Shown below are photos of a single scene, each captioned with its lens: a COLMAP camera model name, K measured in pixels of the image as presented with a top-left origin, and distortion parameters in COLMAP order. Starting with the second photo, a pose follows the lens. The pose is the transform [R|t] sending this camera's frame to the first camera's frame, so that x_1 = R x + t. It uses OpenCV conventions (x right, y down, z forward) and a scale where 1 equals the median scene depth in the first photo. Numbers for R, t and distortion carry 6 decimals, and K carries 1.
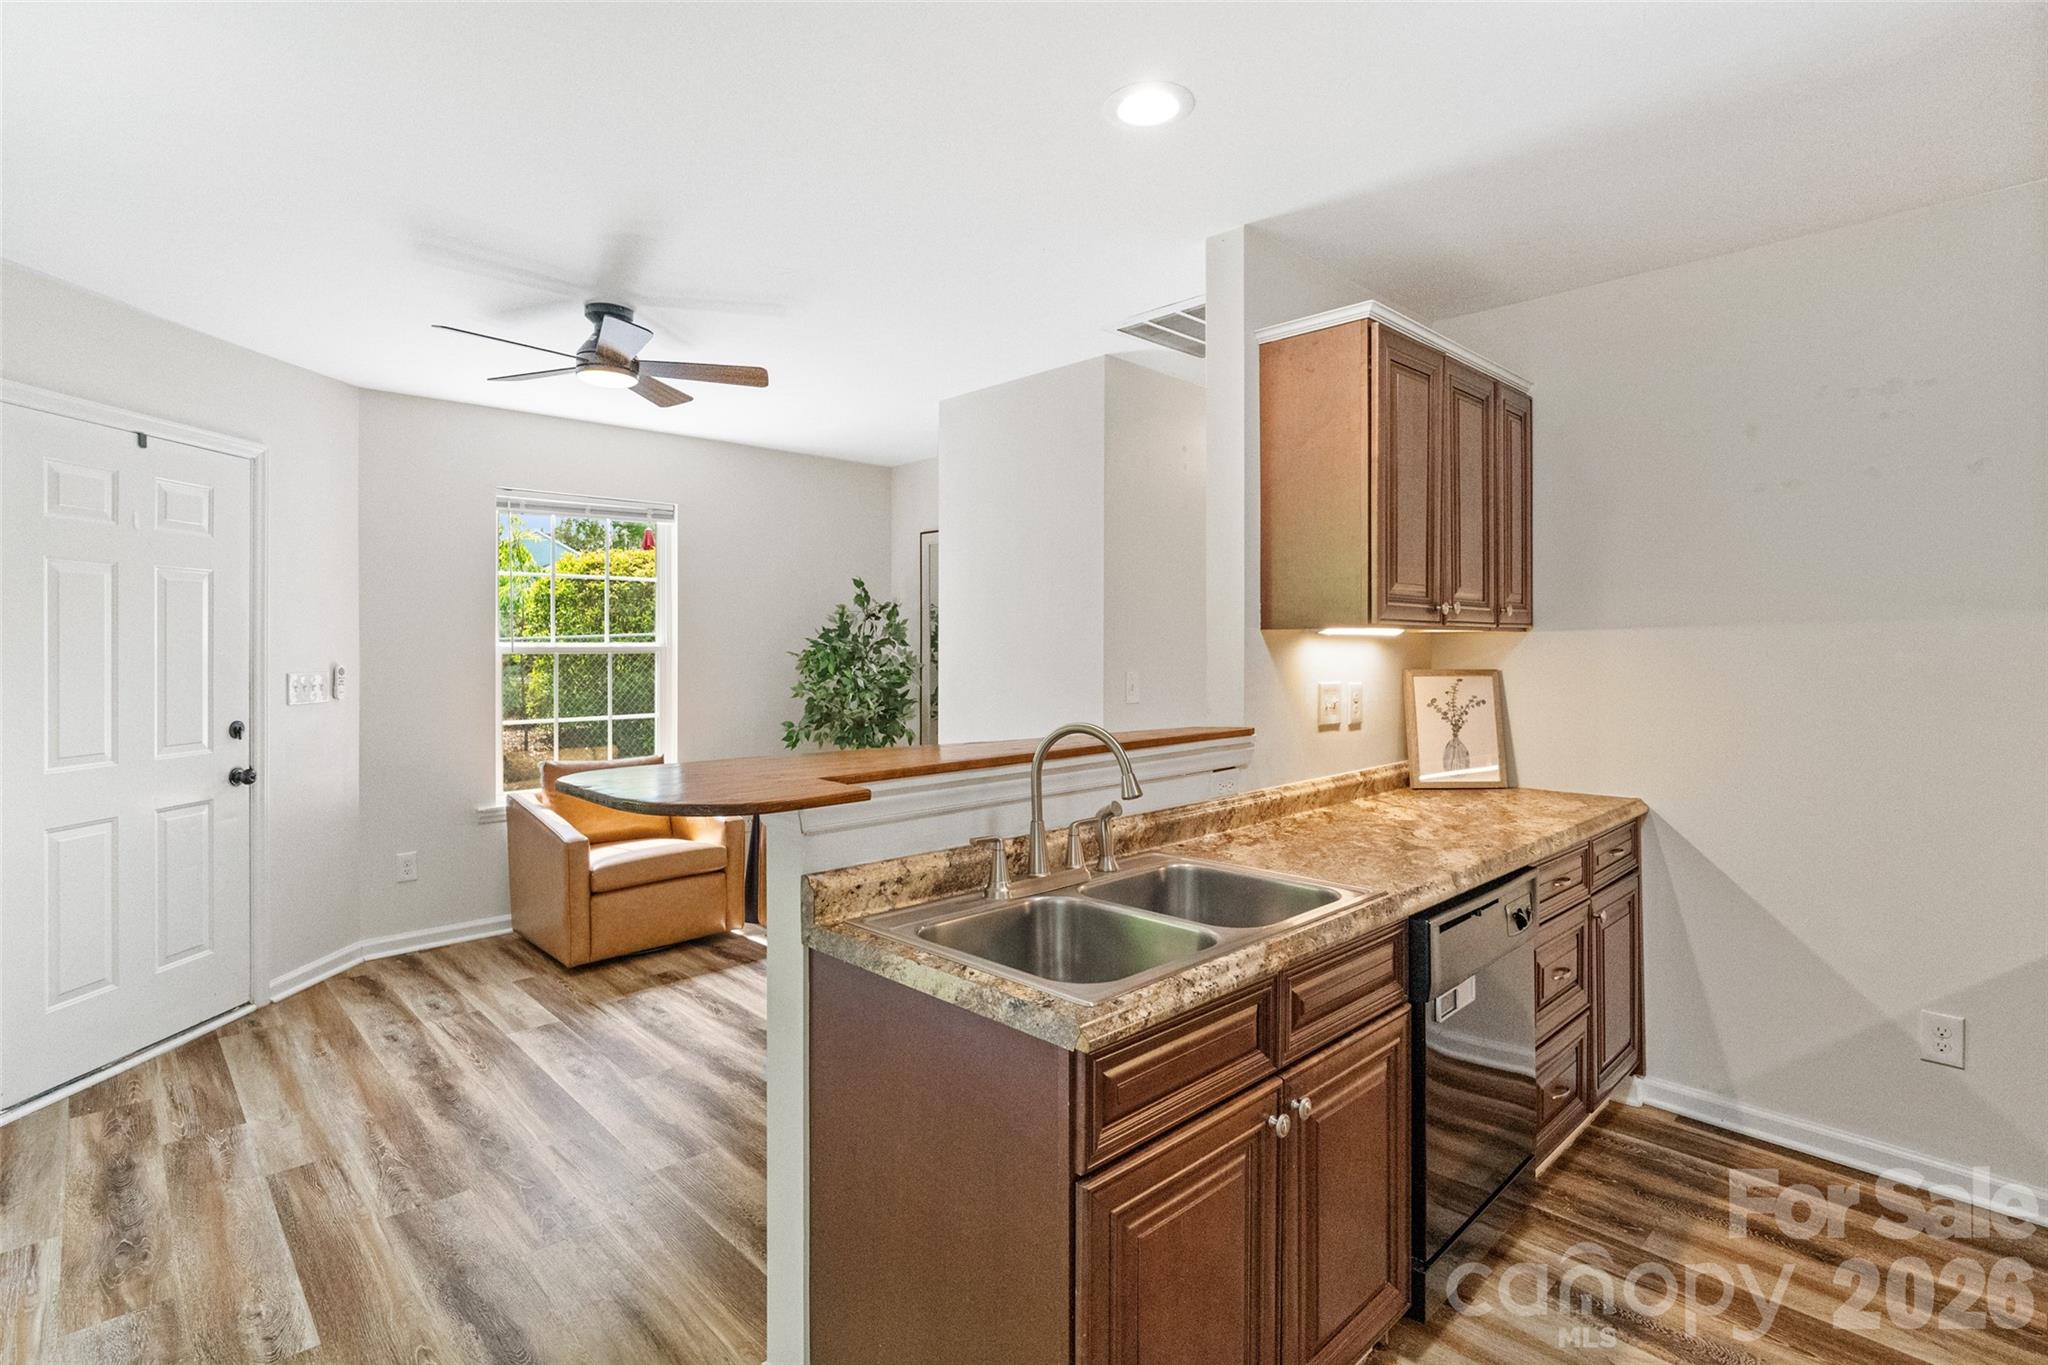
lens RADIAL K [[990.6, 0, 1013.2], [0, 990.6, 640.9], [0, 0, 1]] dist [-0.013497, 0.009618]
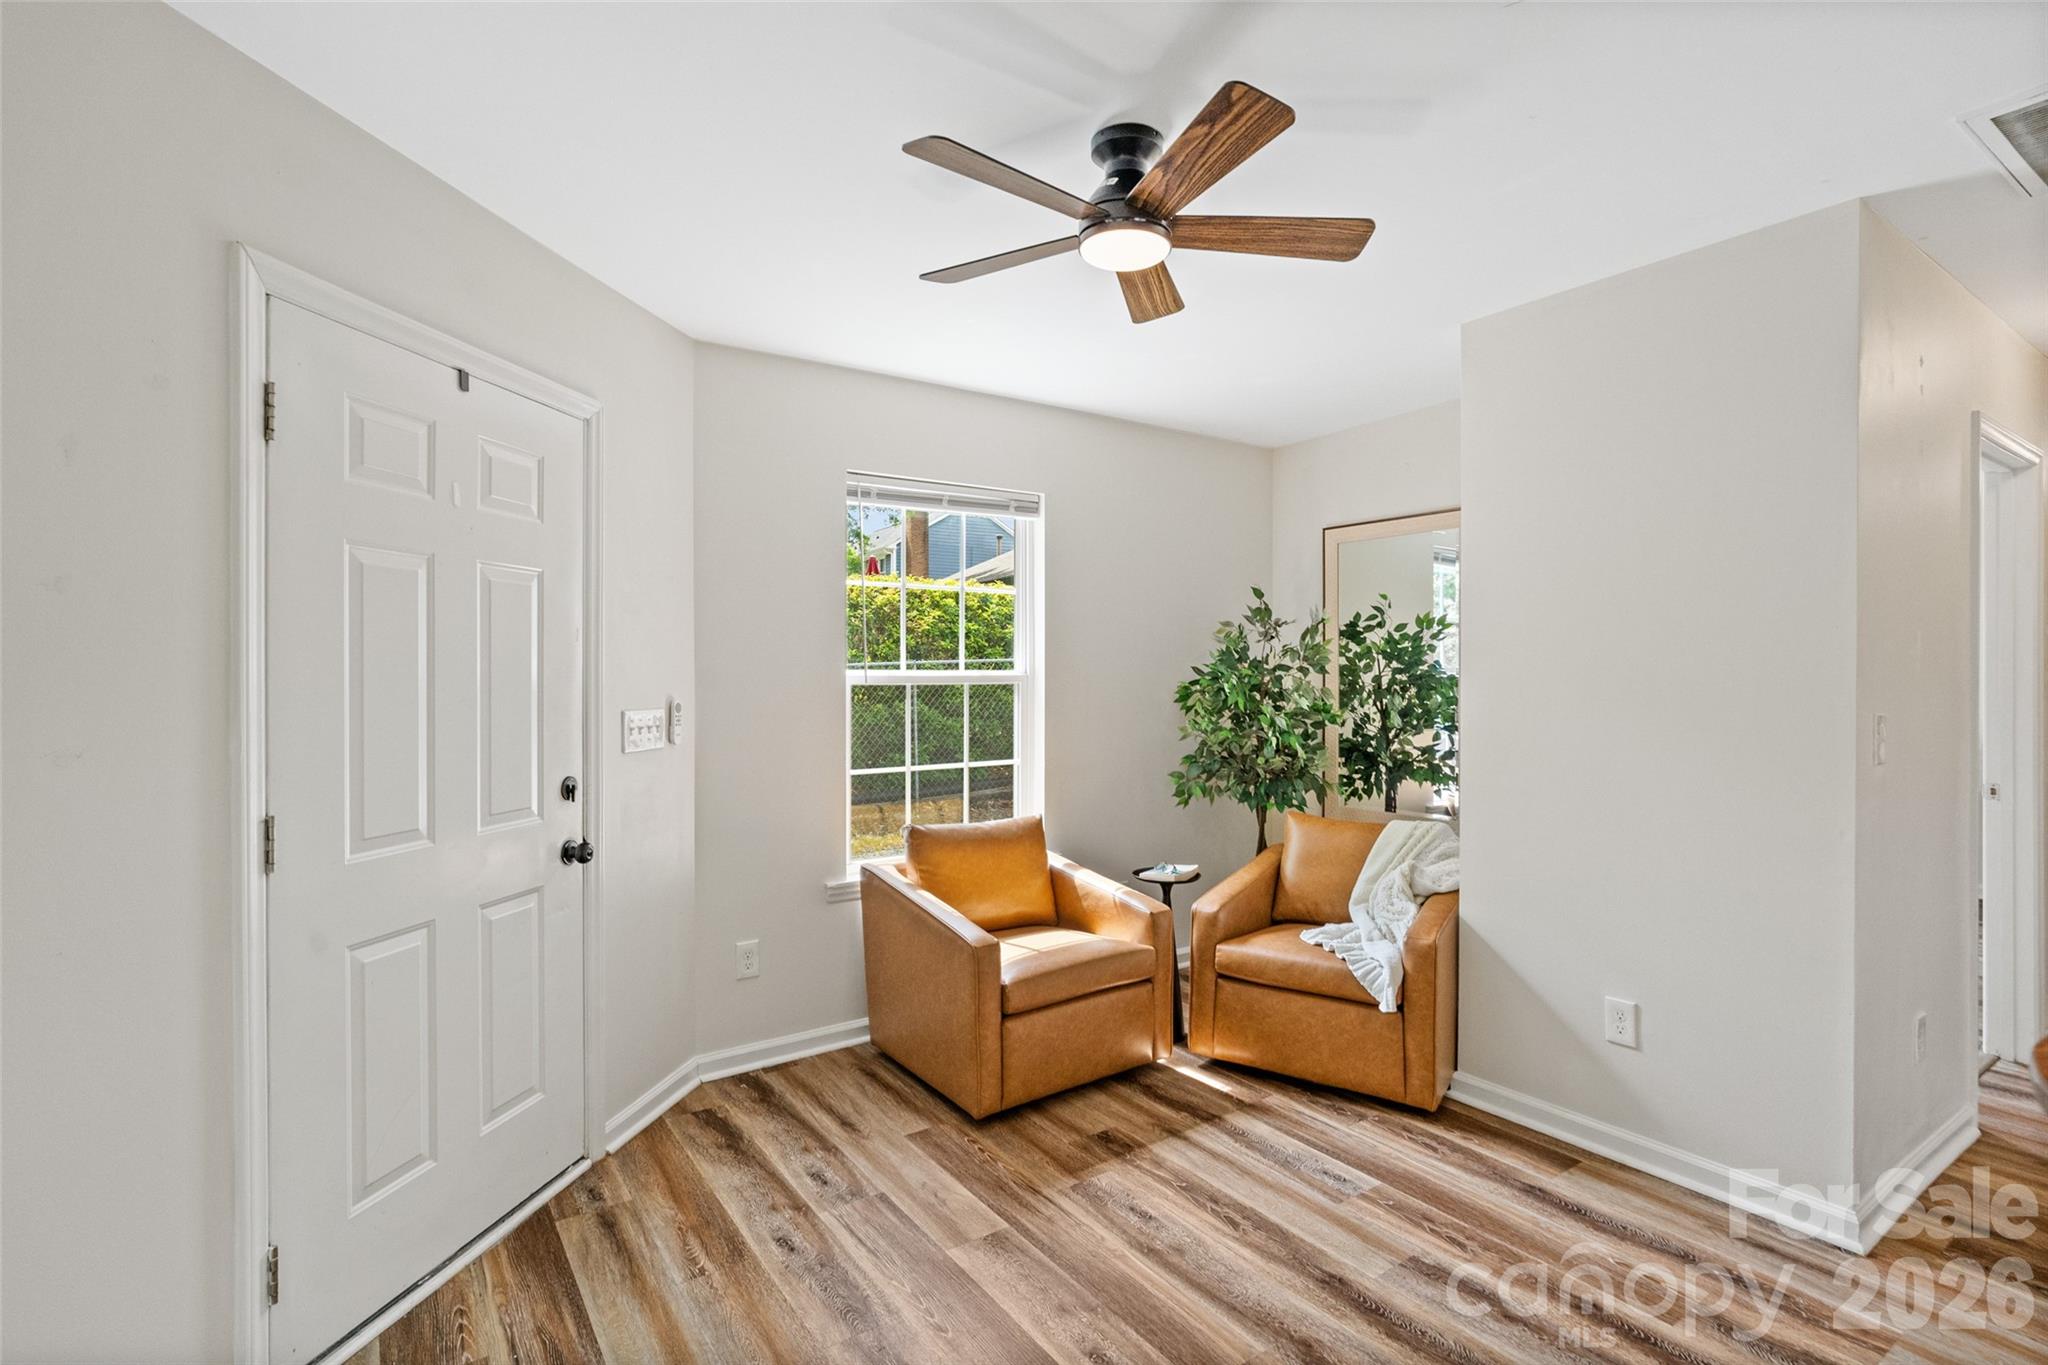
lens RADIAL K [[978.1, 0, 1026.4], [0, 978.1, 670.2], [0, 0, 1]] dist [-0.003669, 0.000606]
pose [[0.987881, -0.001531, -0.155204, -0.311534], [0.001579, 0.999999, 0.000191, 0.002381], [0.155204, -0.000434, 0.987882, 0.307782]]
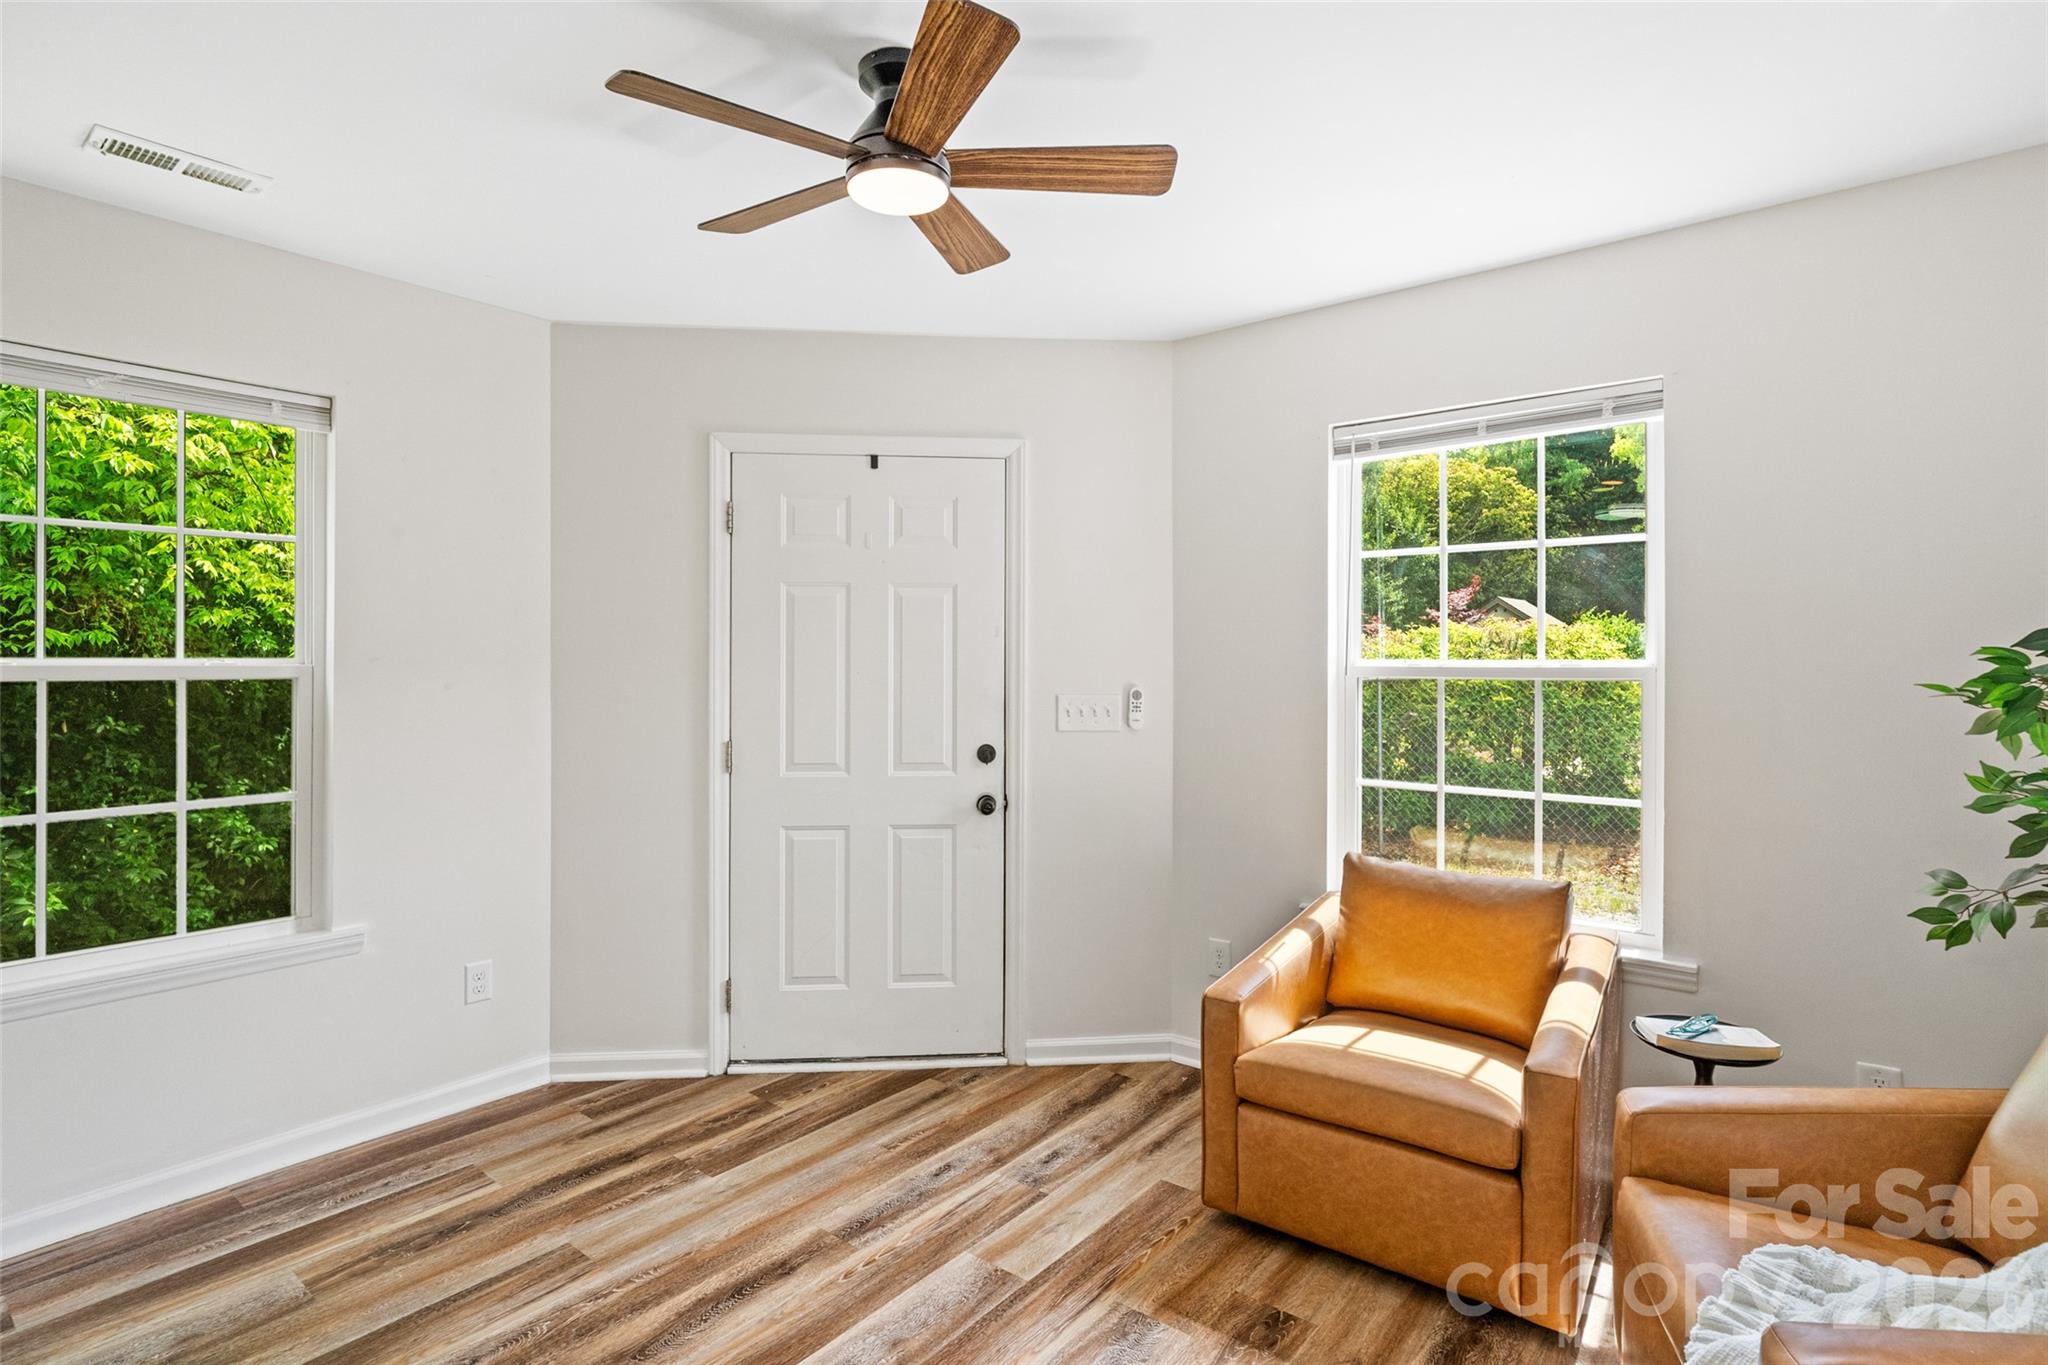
lens RADIAL K [[1014.7, 0, 1001.6], [0, 1014.7, 656.2], [0, 0, 1]] dist [-0.000090, -0.009722]
pose [[0.129527, 0.000109, -0.991576, 0.145902], [0.001096, 0.999999, 0.000254, -0.001573], [0.991575, -0.001120, 0.129527, 0.821627]]
